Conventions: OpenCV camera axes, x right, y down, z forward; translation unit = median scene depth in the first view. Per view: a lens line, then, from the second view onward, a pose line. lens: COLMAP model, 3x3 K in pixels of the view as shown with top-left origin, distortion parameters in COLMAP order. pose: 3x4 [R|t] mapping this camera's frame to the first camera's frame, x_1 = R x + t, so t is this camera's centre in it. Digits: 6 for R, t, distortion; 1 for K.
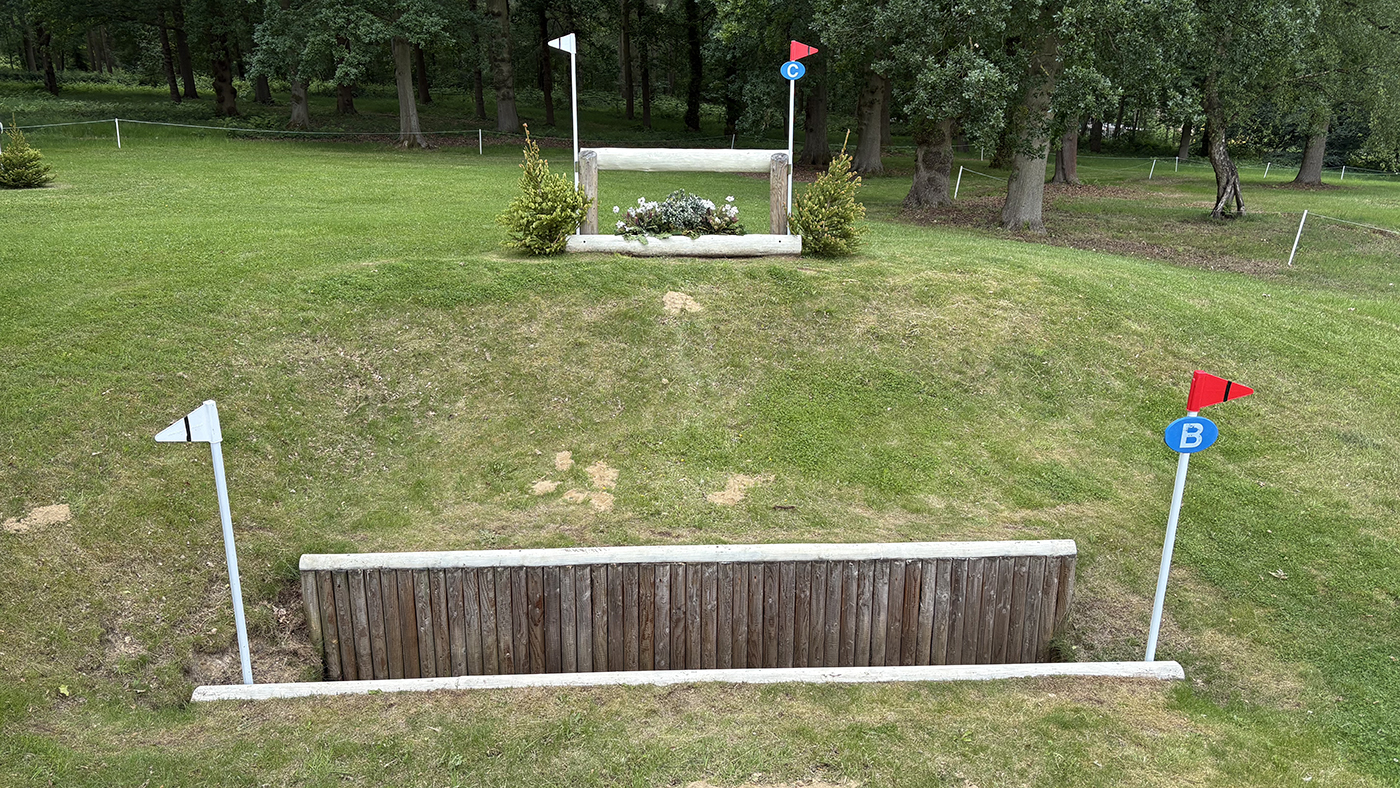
lens RADIAL K [[1144.1, 0, 706.1], [0, 1144.1, 427.3], [0, 0, 1]] dist [0.019263, 0.001654]
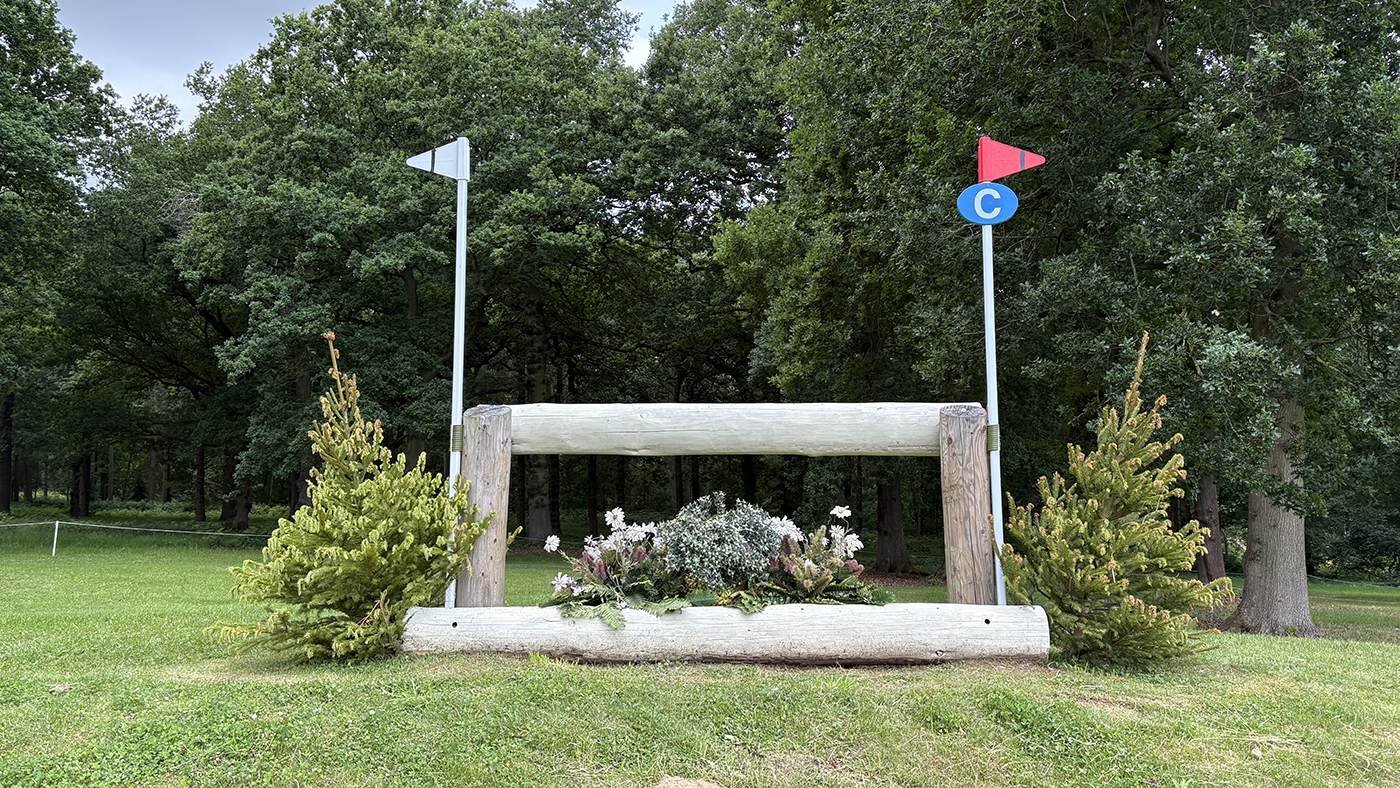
lens RADIAL K [[1144.3, 0, 700.0], [0, 1144.3, 394.0], [0, 0, 1]] dist [0.140450, -0.347053]
pose [[0.998648, -0.013383, -0.050223, -0.006950], [-0.007094, 0.922144, -0.386781, -0.085123], [0.051489, 0.386614, 0.920803, 0.620615]]
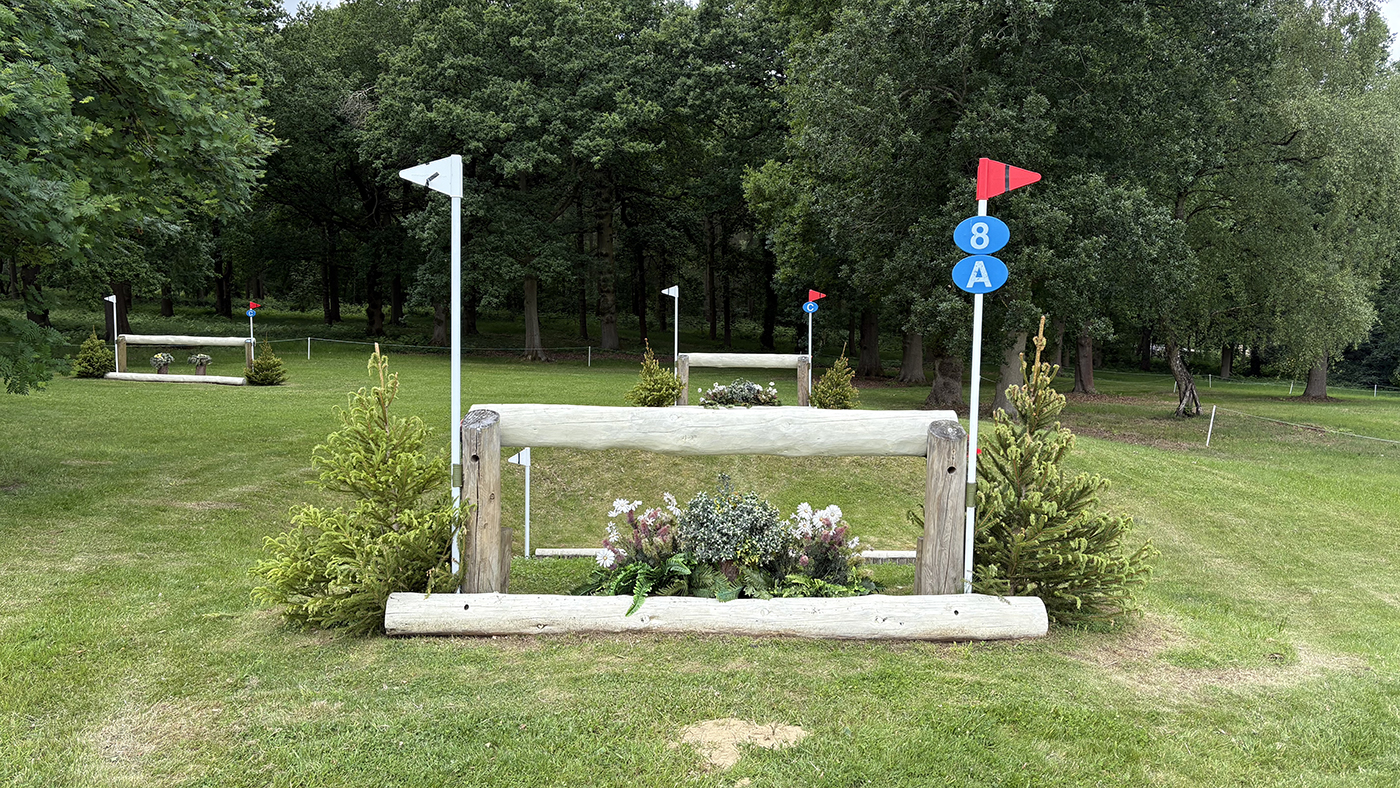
lens RADIAL K [[1121.3, 0, 693.6], [0, 1121.3, 364.8], [0, 0, 1]] dist [0.146903, -0.237798]
pose [[0.996632, 0.005850, -0.081791, 0.040095], [-0.025201, 0.971031, -0.237621, 0.147253], [0.078032, 0.238882, 0.967908, -0.521840]]
